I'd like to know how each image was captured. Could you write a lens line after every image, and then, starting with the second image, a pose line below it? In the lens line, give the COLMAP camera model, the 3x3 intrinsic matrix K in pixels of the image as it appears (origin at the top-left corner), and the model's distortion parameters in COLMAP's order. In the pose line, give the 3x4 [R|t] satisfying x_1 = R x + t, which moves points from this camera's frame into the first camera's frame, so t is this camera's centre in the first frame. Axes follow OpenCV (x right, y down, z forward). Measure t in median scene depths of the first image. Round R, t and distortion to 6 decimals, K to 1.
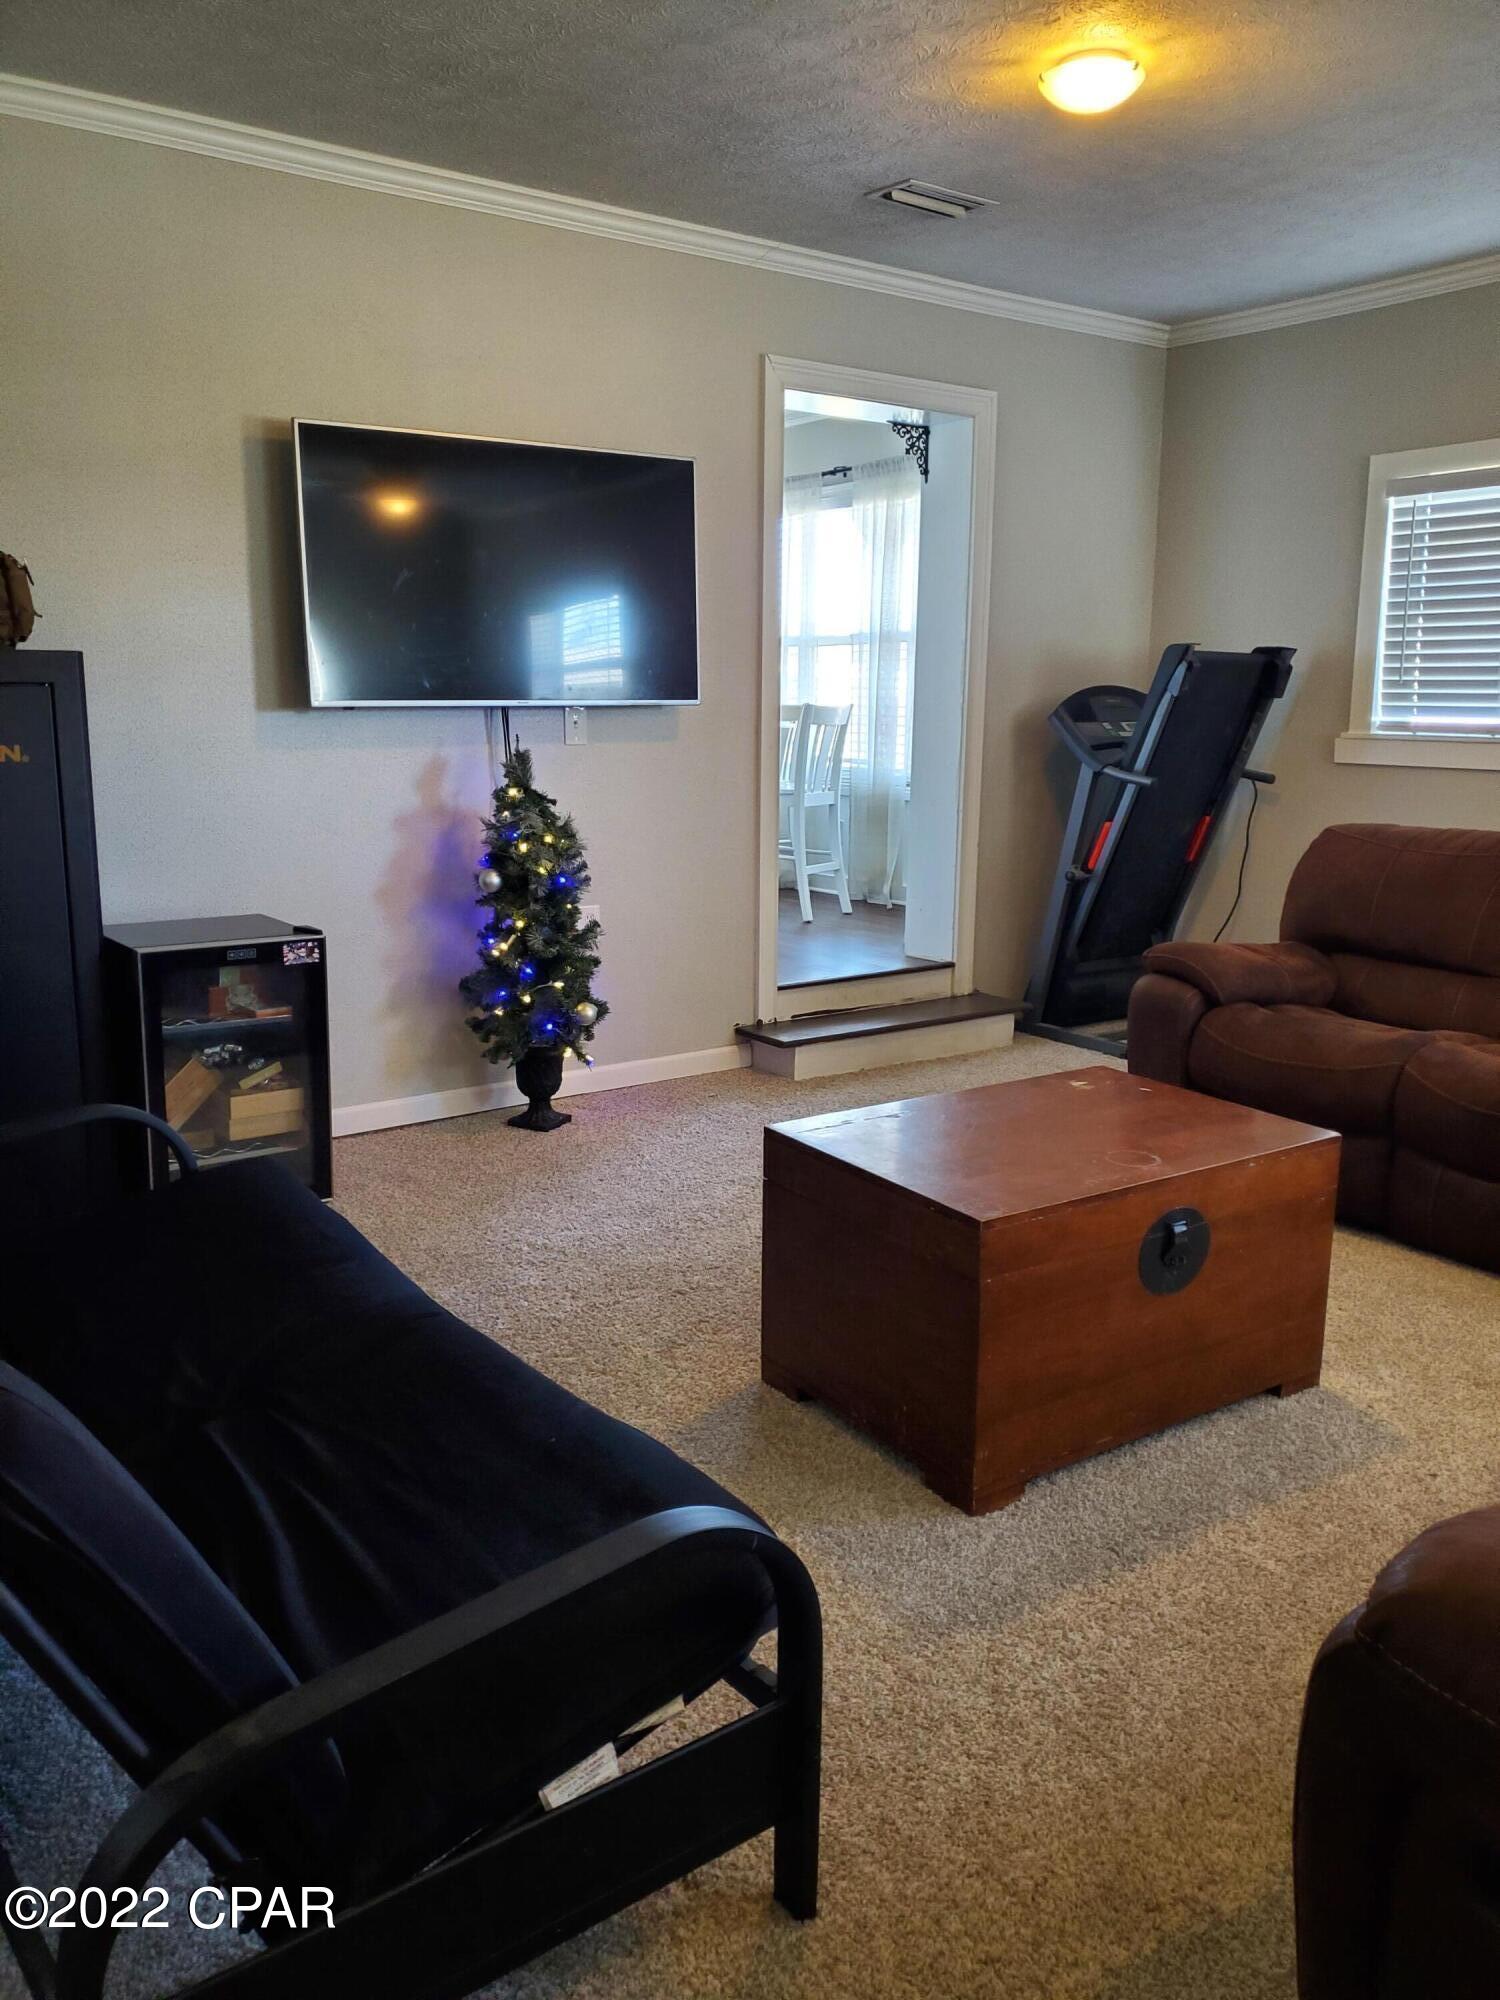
lens RADIAL K [[1510.6, 0, 745.0], [0, 1510.6, 999.1], [0, 0, 1]] dist [-0.016665, -0.011580]
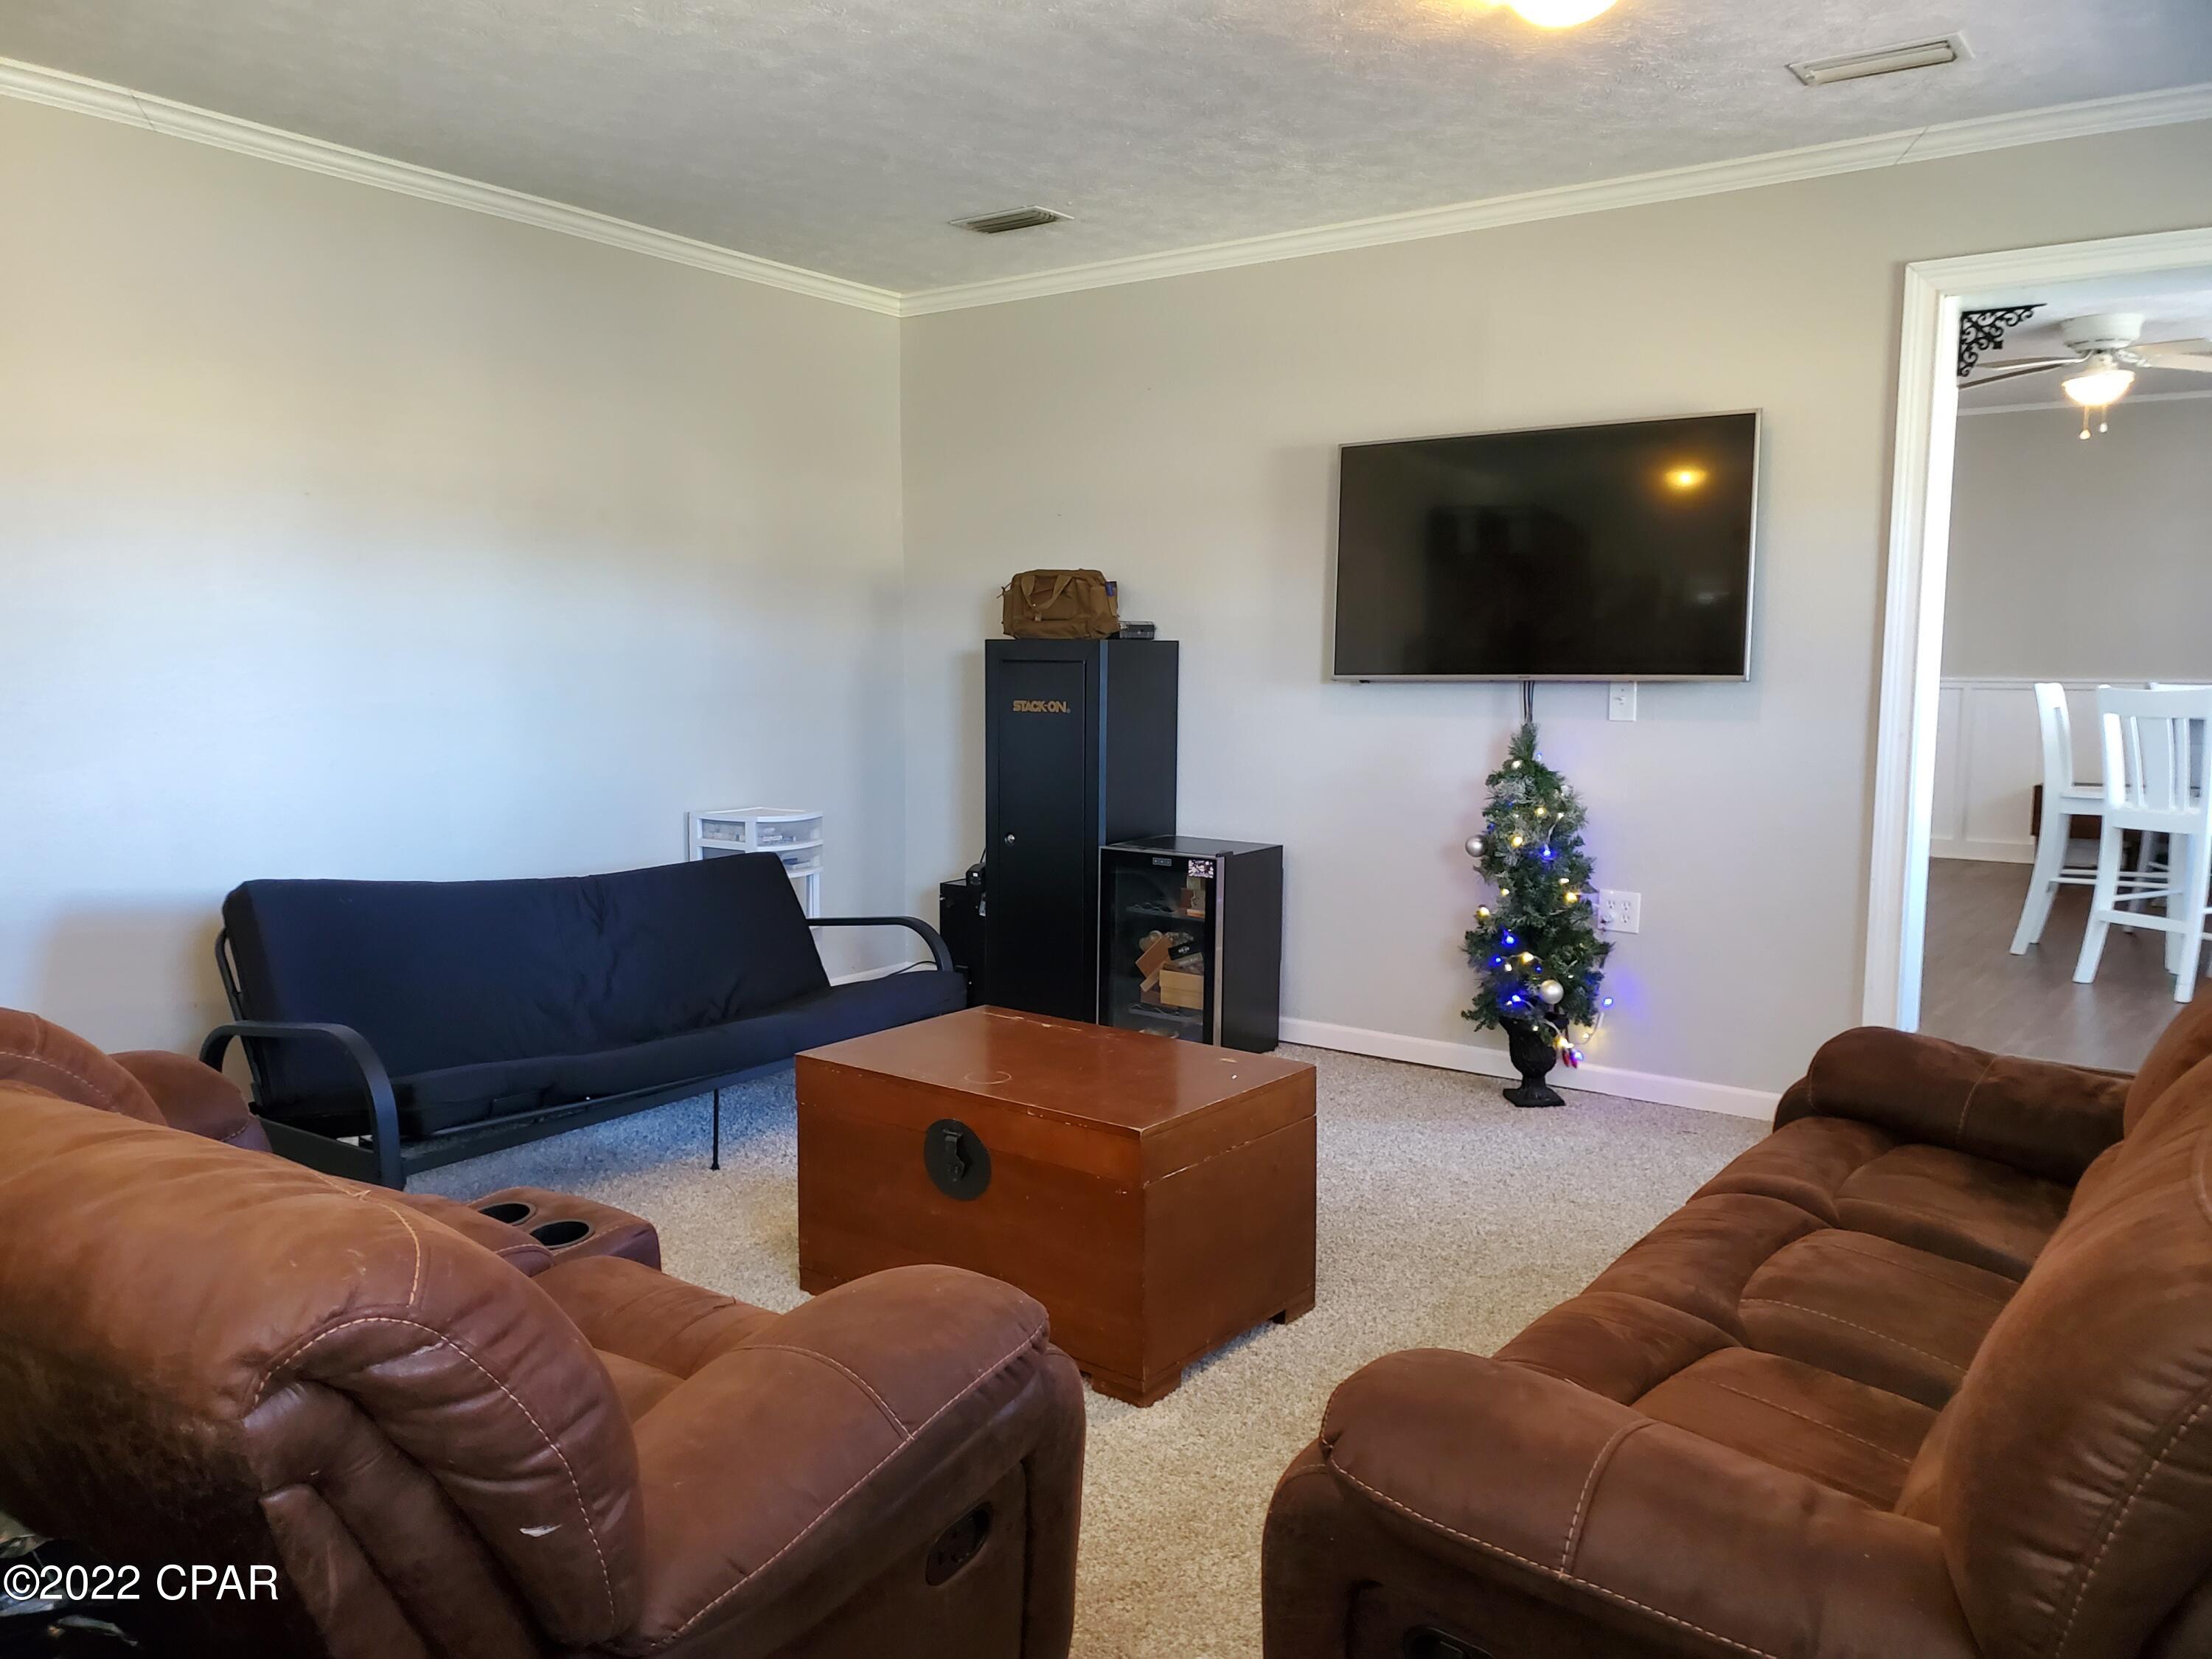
lens RADIAL K [[1670.7, 0, 1093.8], [0, 1670.7, 830.0], [0, 0, 1]] dist [-0.016665, -0.011580]
pose [[0.264410, 0.081836, -0.960932, 0.847834], [-0.196257, 0.980110, 0.029467, -0.070498], [0.944230, 0.180799, 0.275212, 0.423122]]
